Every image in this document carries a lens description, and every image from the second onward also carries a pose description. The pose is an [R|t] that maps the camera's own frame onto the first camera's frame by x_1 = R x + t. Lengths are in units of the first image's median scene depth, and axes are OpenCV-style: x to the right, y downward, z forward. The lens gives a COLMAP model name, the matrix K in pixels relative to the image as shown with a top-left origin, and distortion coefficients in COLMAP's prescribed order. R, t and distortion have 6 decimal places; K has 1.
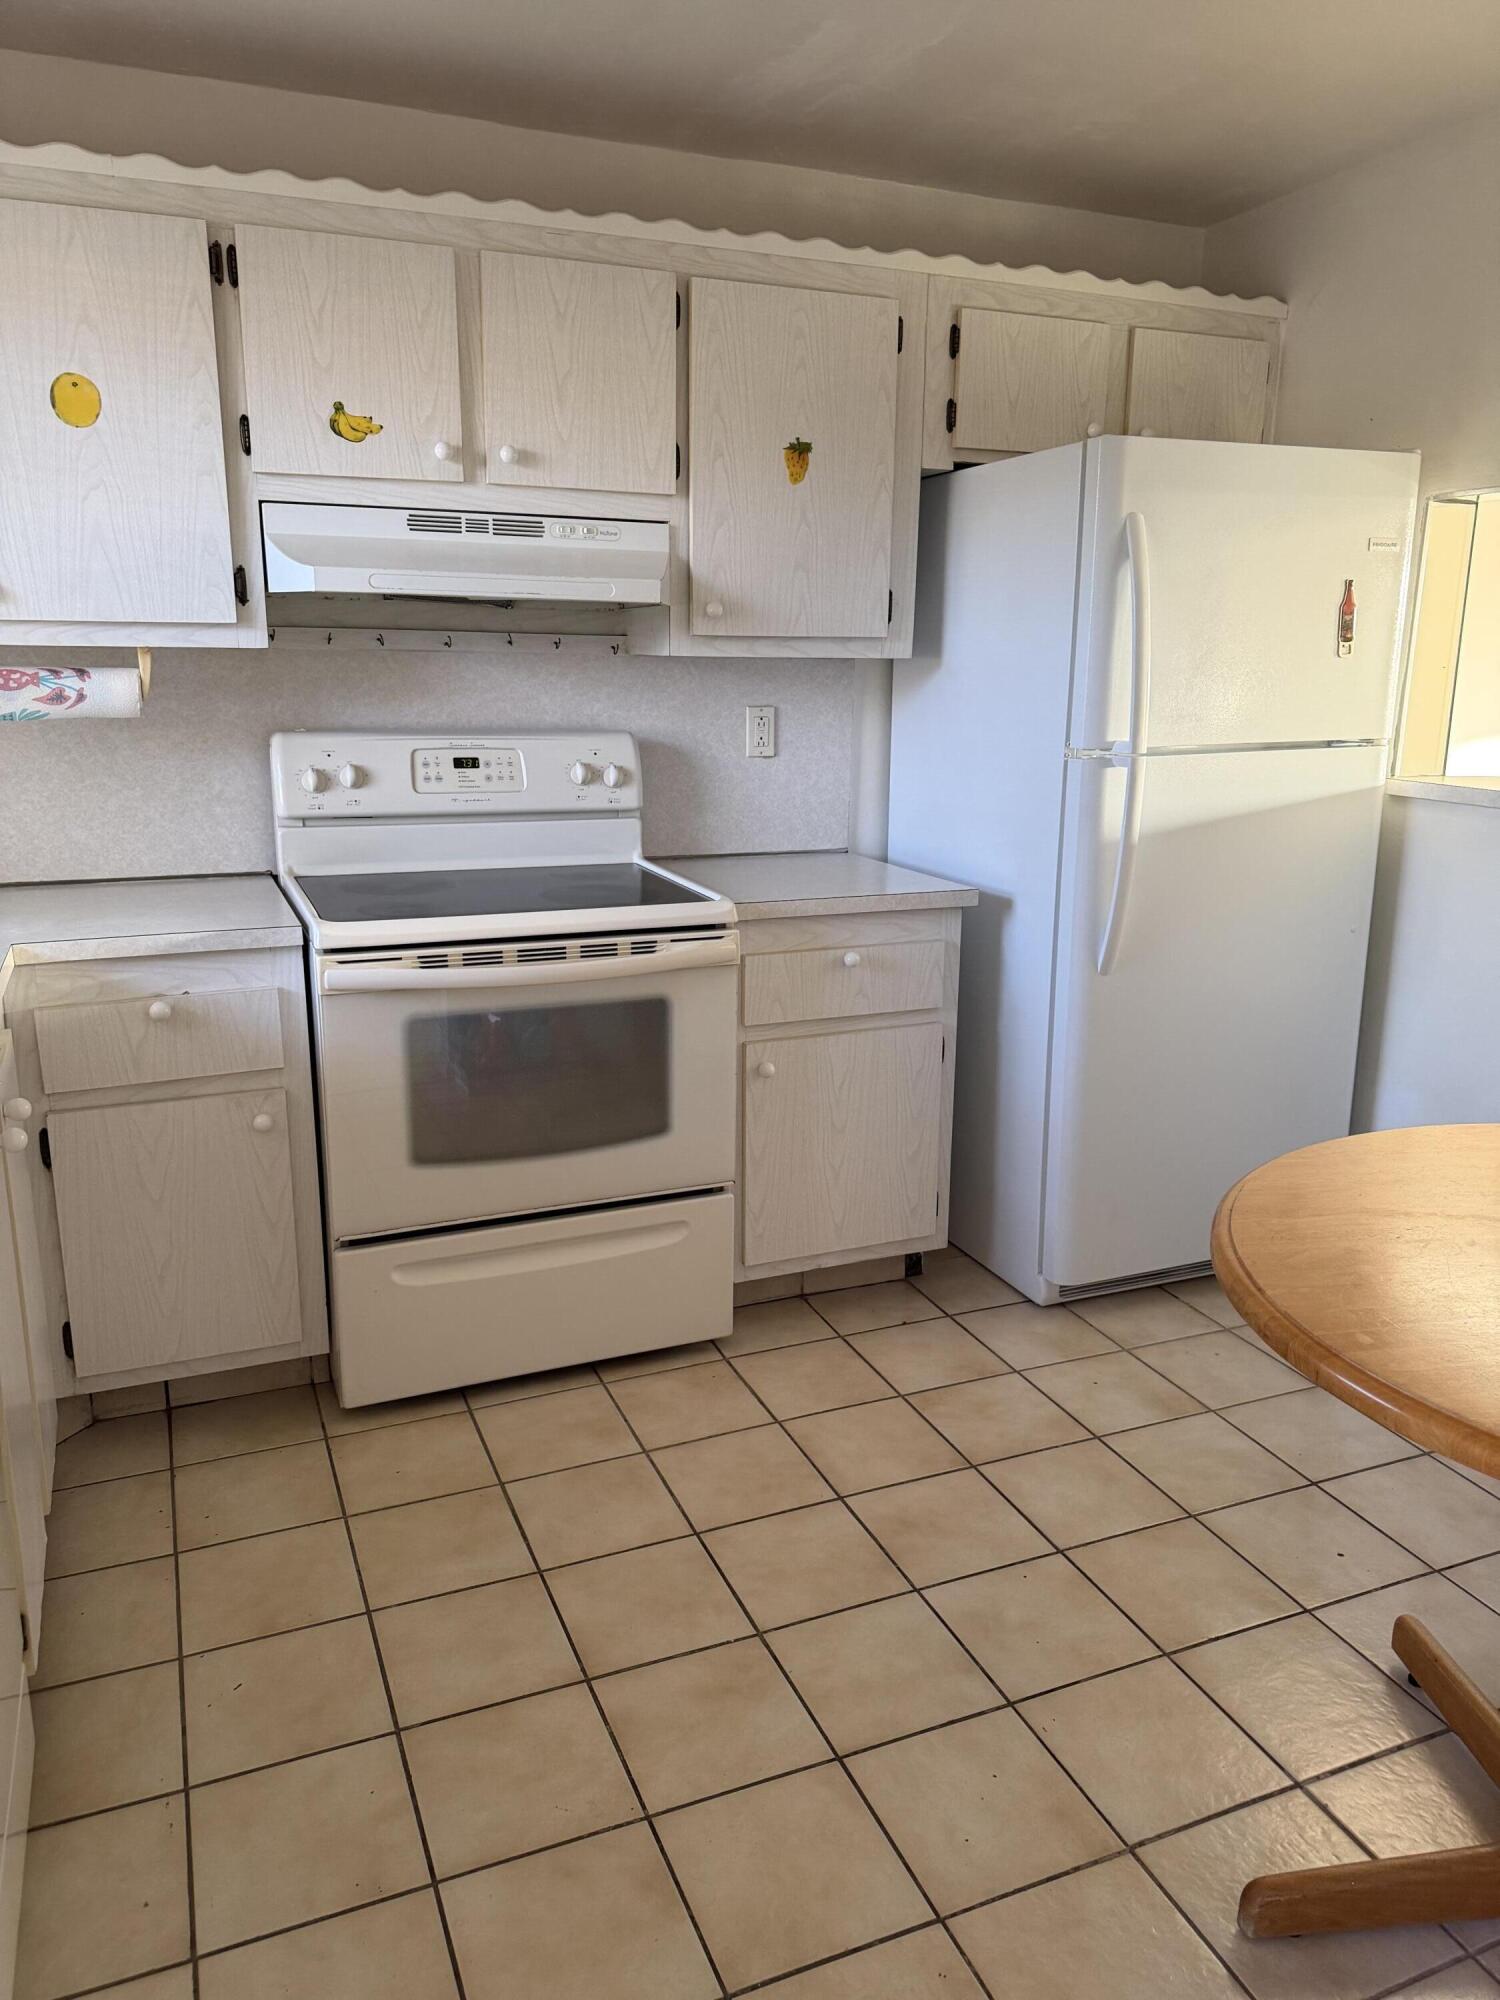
lens RADIAL K [[1424.7, 0, 753.3], [0, 1424.7, 1005.4], [0, 0, 1]] dist [0.025743, -0.016953]
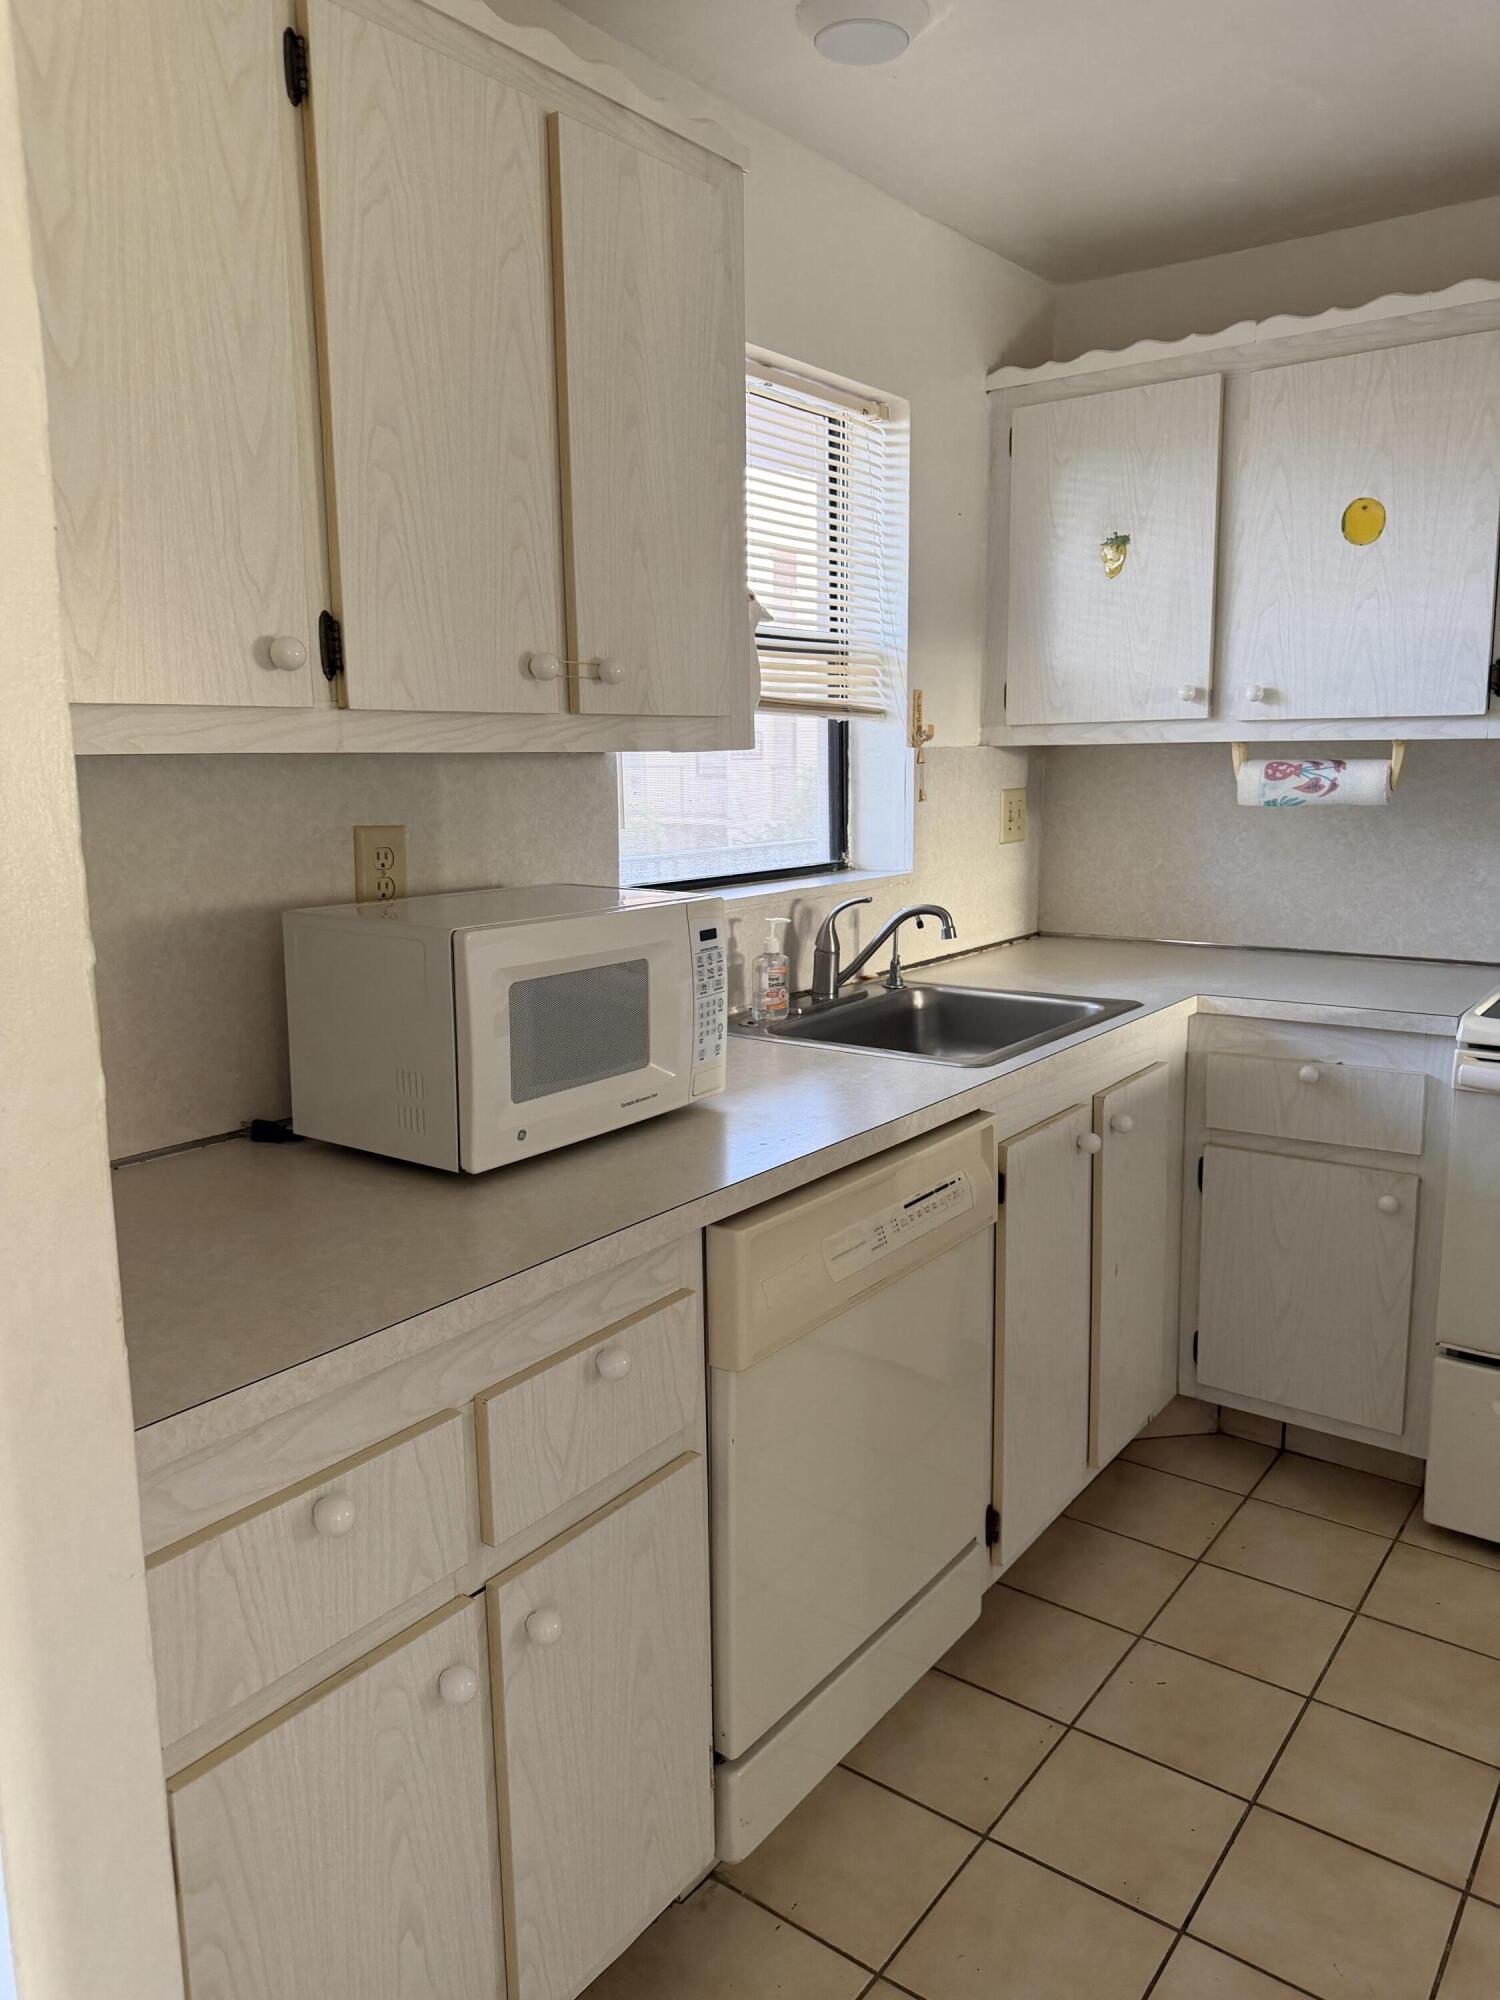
lens RADIAL K [[1424.7, 0, 768.8], [0, 1424.7, 997.3], [0, 0, 1]] dist [0.025743, -0.016953]
pose [[0.528666, 0.135273, -0.837982, 0.251715], [-0.189682, 0.981082, 0.038707, -0.016885], [0.827365, 0.138487, 0.544323, 0.068263]]
